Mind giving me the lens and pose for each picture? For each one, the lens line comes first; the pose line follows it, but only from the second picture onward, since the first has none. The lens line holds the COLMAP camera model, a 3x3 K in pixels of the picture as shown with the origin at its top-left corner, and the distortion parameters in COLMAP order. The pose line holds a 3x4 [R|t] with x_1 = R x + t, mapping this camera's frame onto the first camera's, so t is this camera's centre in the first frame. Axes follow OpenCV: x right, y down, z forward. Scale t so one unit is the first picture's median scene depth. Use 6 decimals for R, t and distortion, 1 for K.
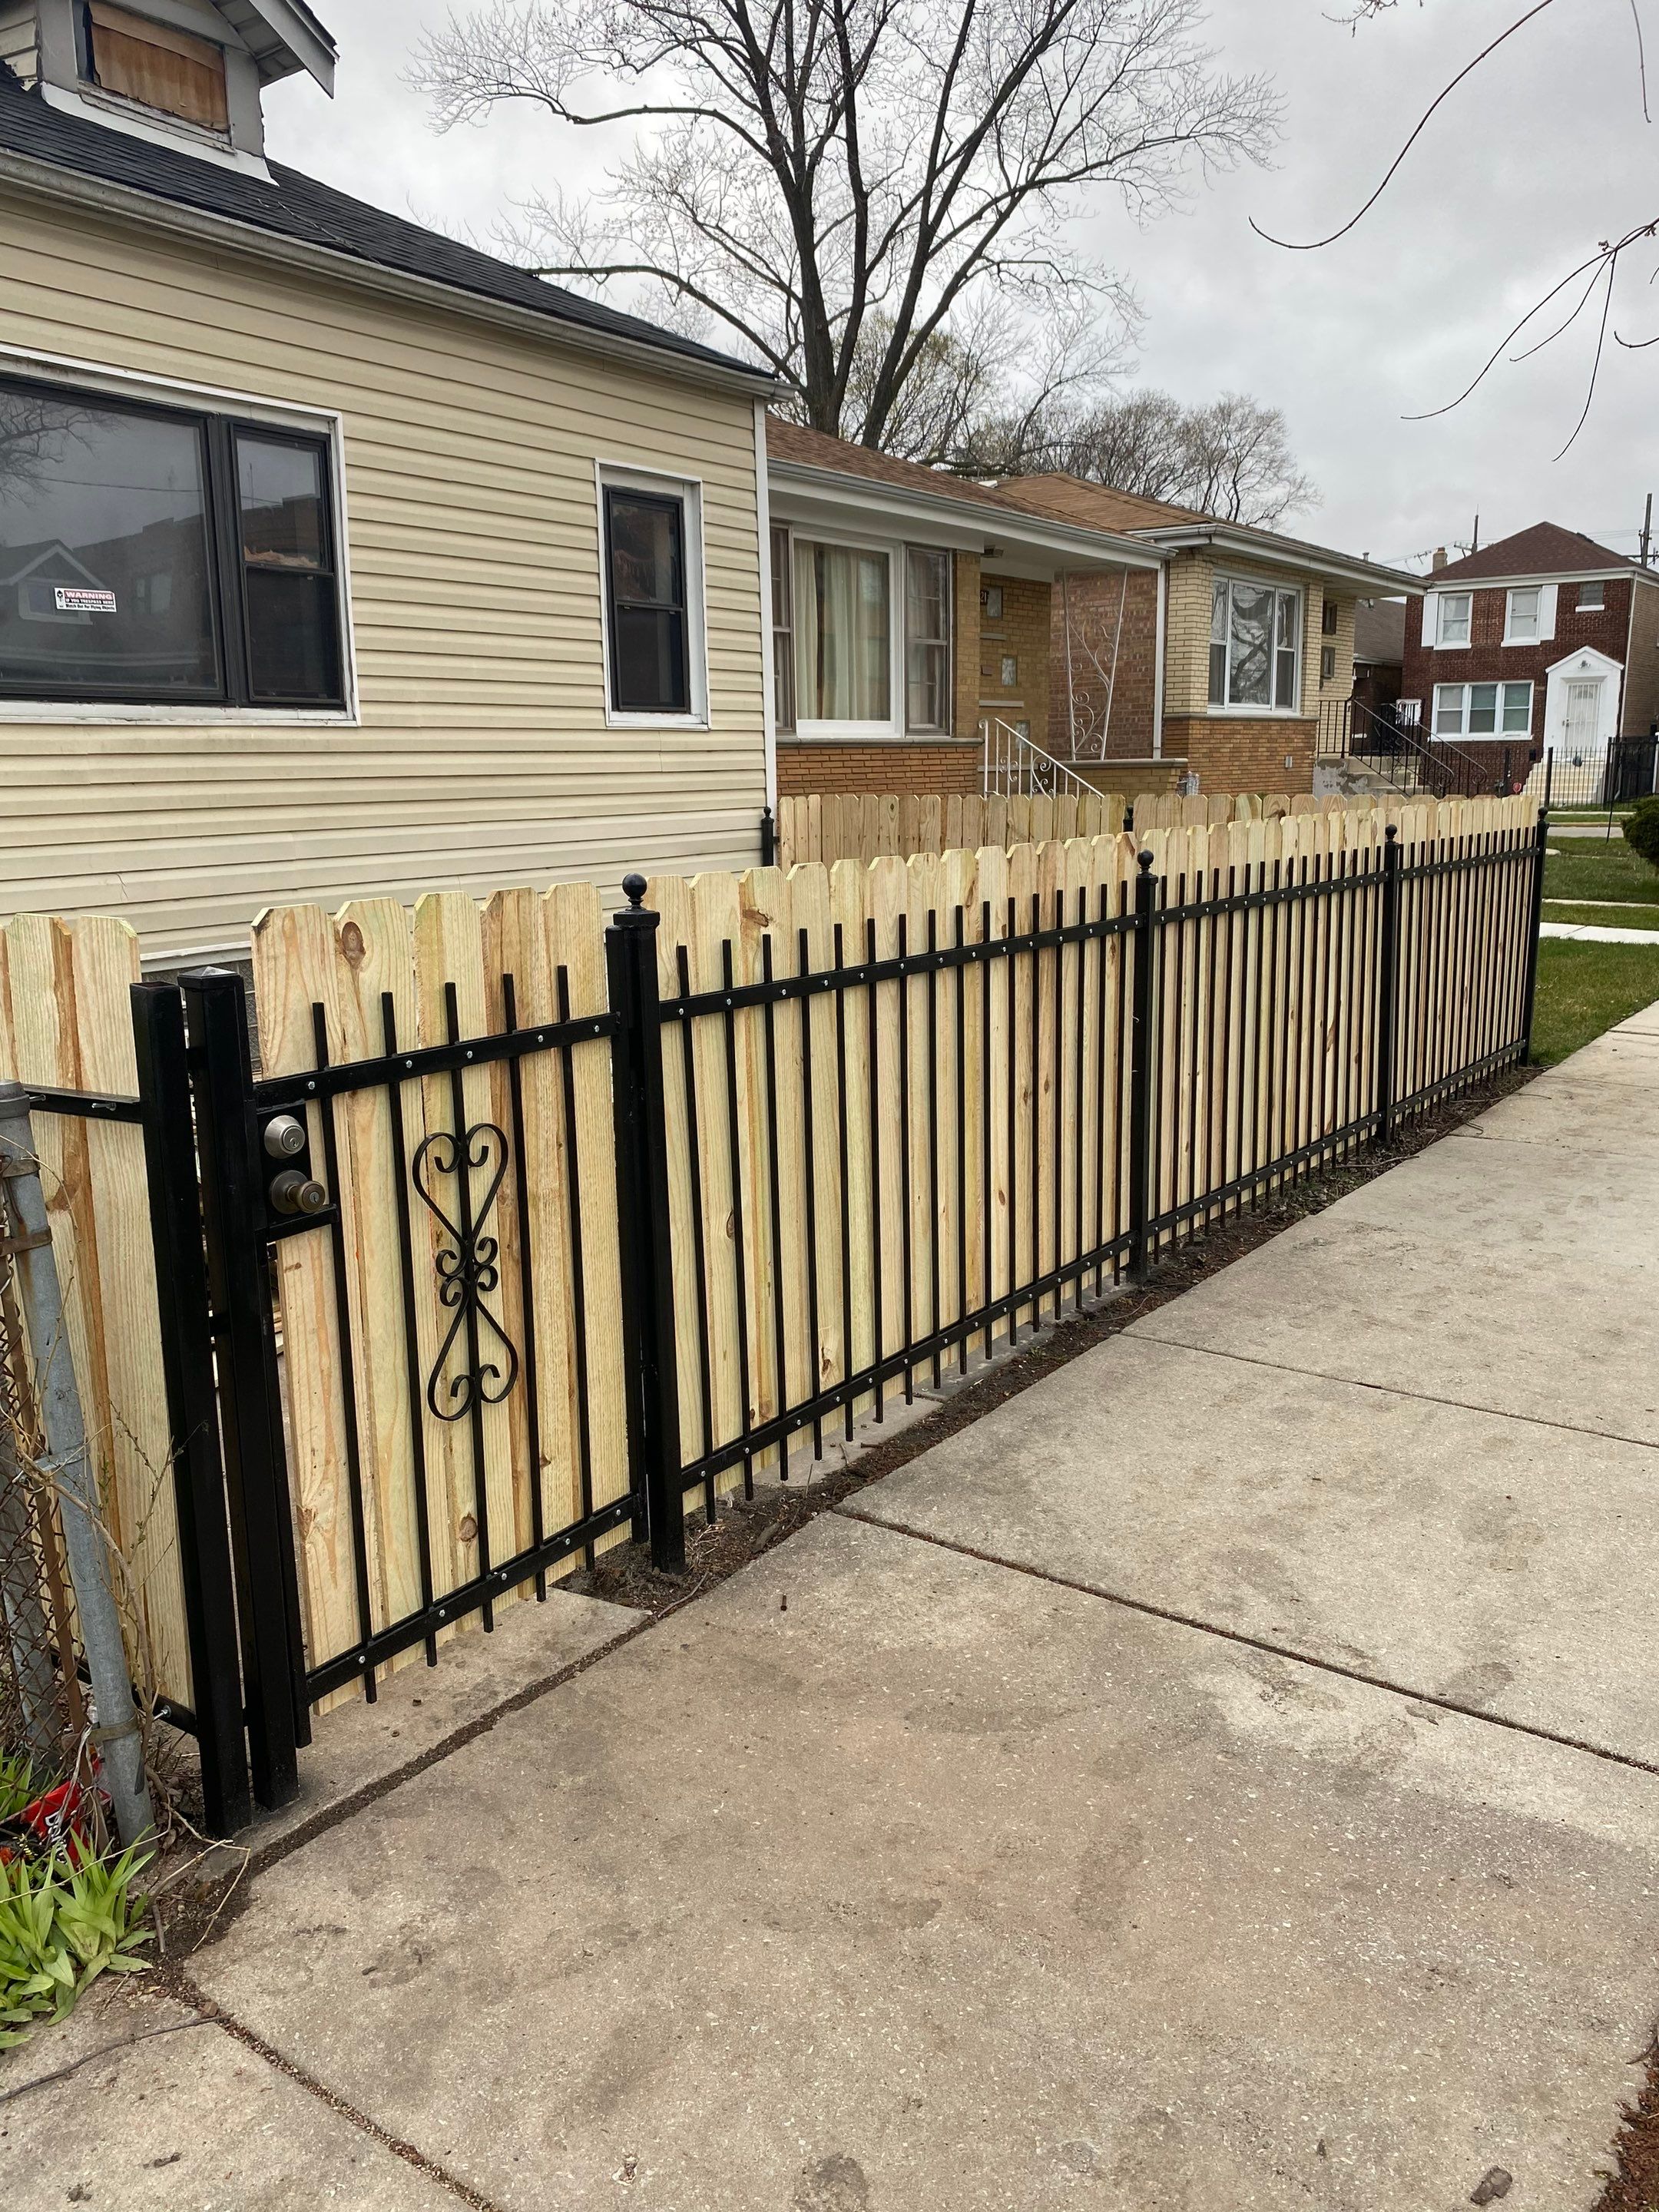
lens RADIAL K [[1637.1, 0, 829.5], [0, 1637.1, 1106.0], [0, 0, 1]] dist [-0.000938, -0.013547]
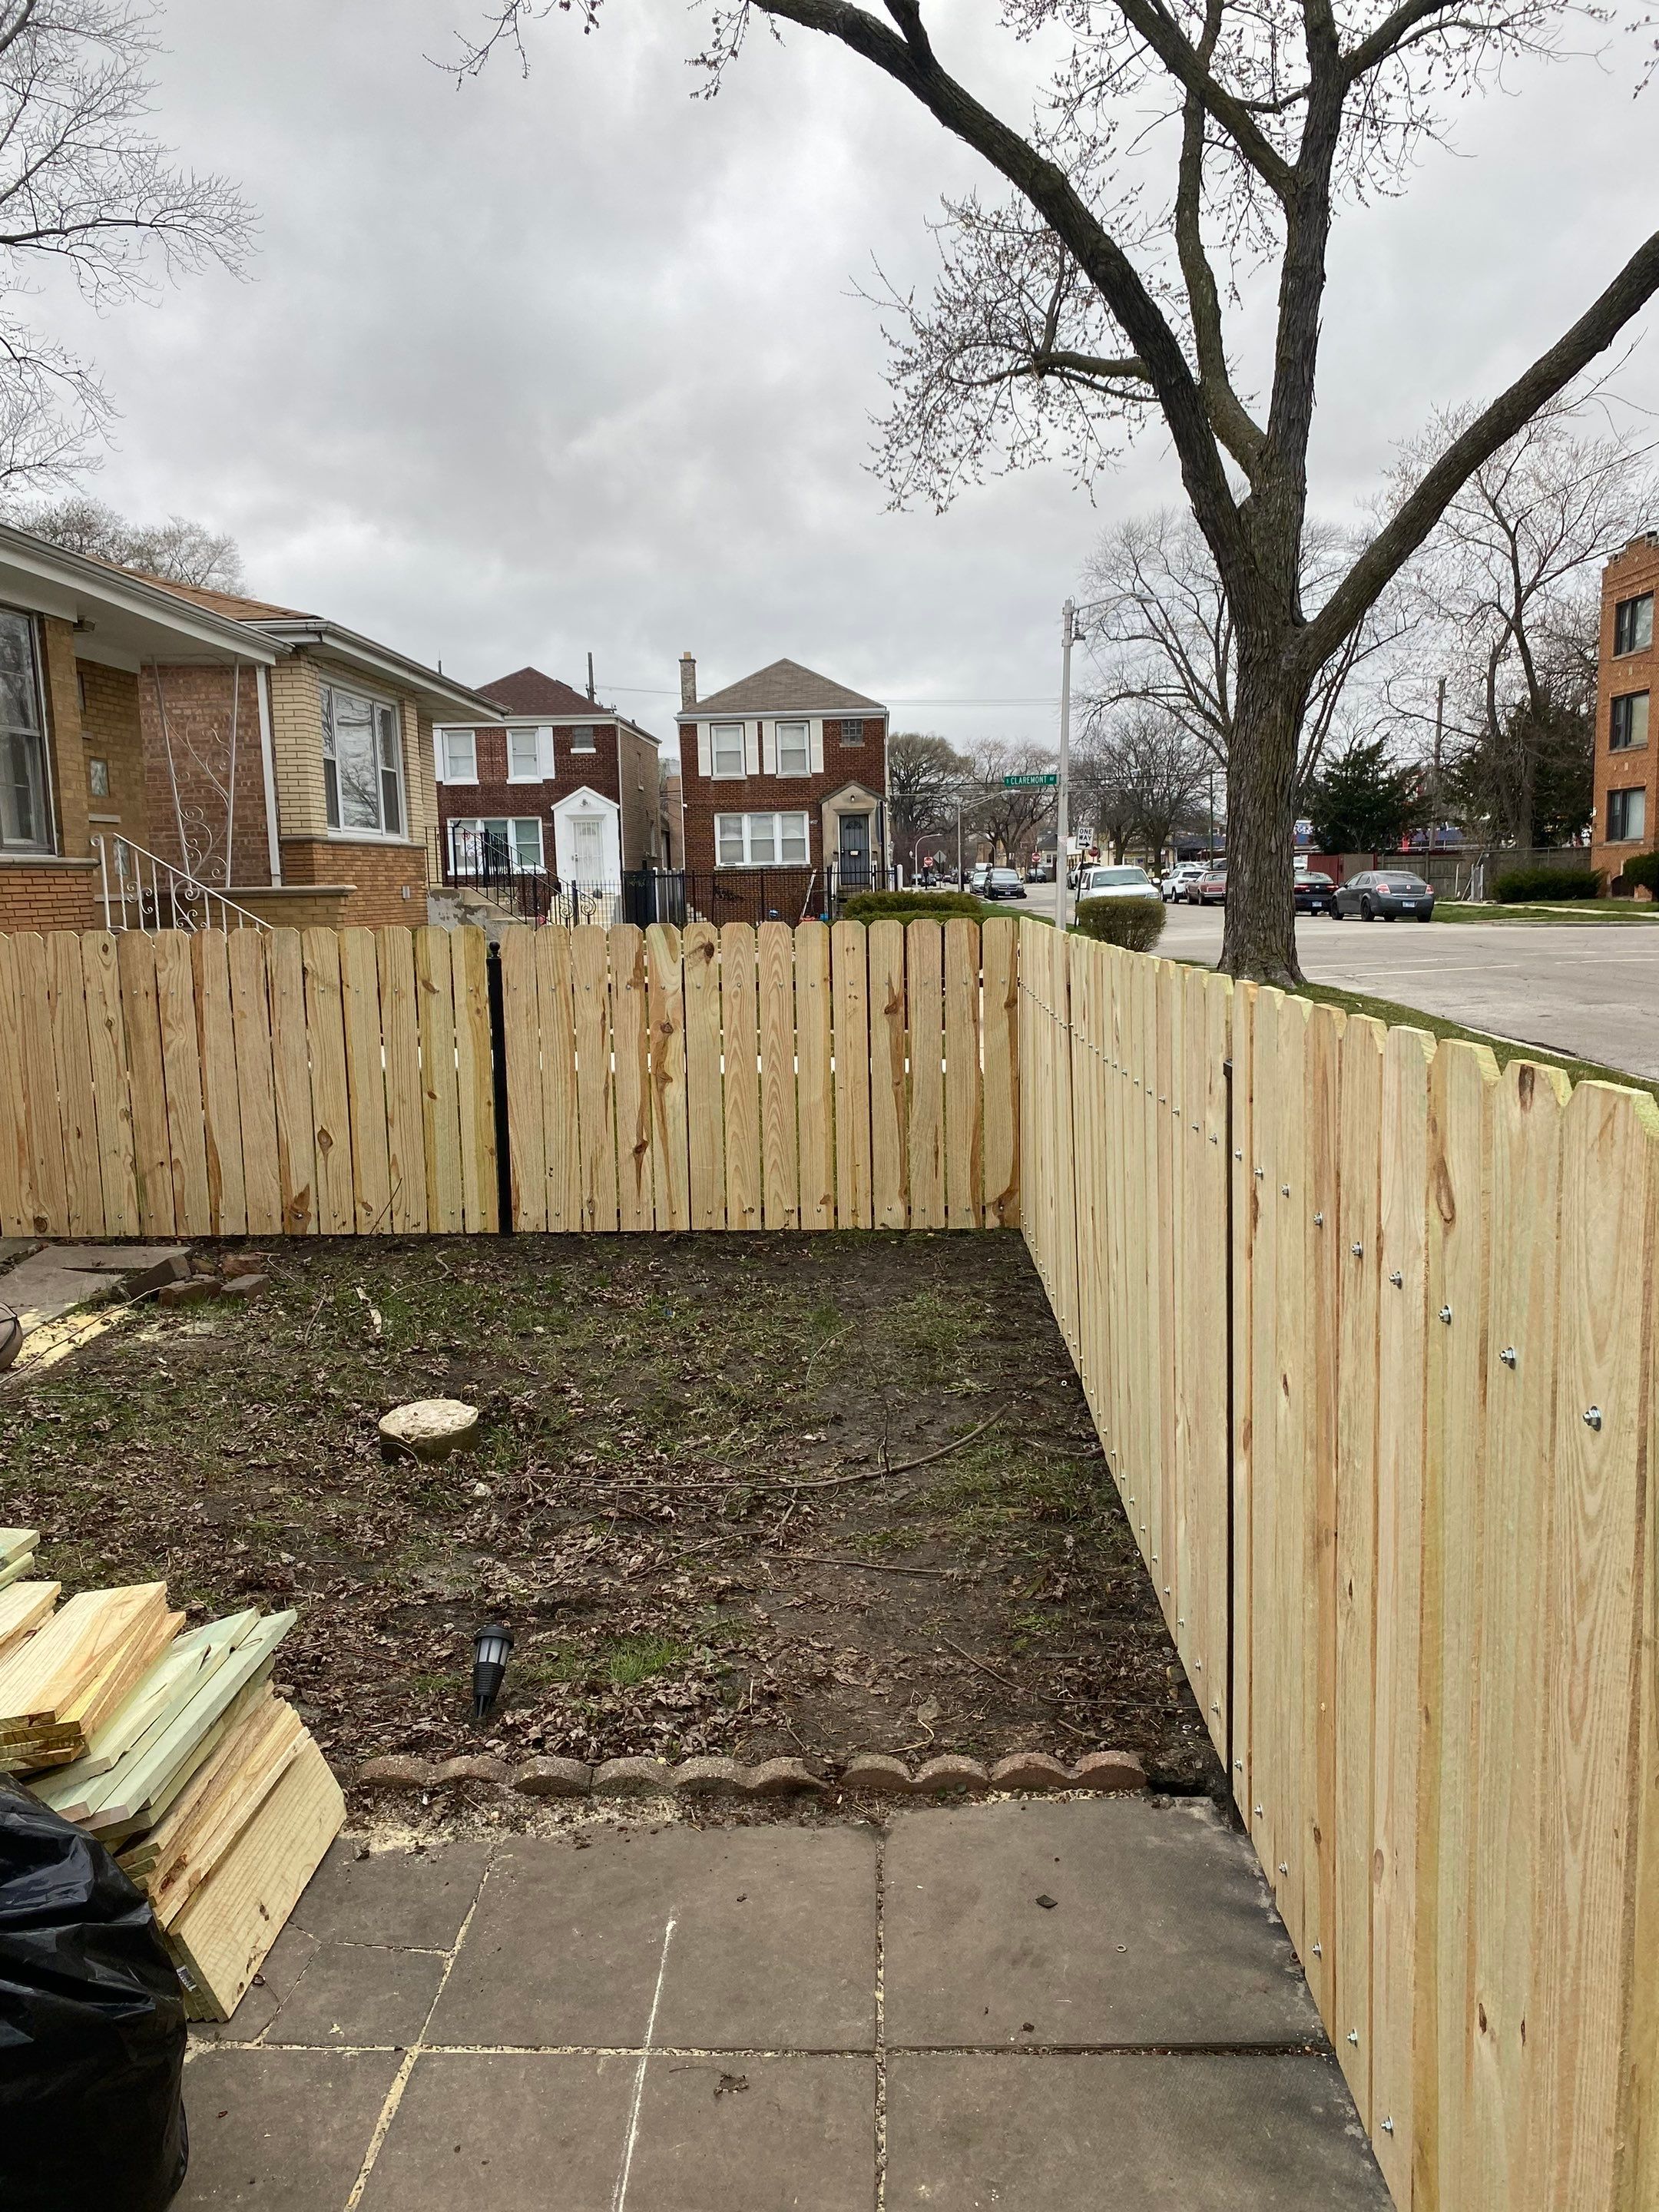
lens RADIAL K [[1650.8, 0, 722.1], [0, 1650.8, 1081.6], [0, 0, 1]] dist [0.040238, -0.003192]
pose [[0.850554, -0.062676, 0.522140, -0.126565], [0.113271, 0.991402, -0.065511, -0.066622], [-0.513545, 0.114864, 0.850340, 0.358937]]
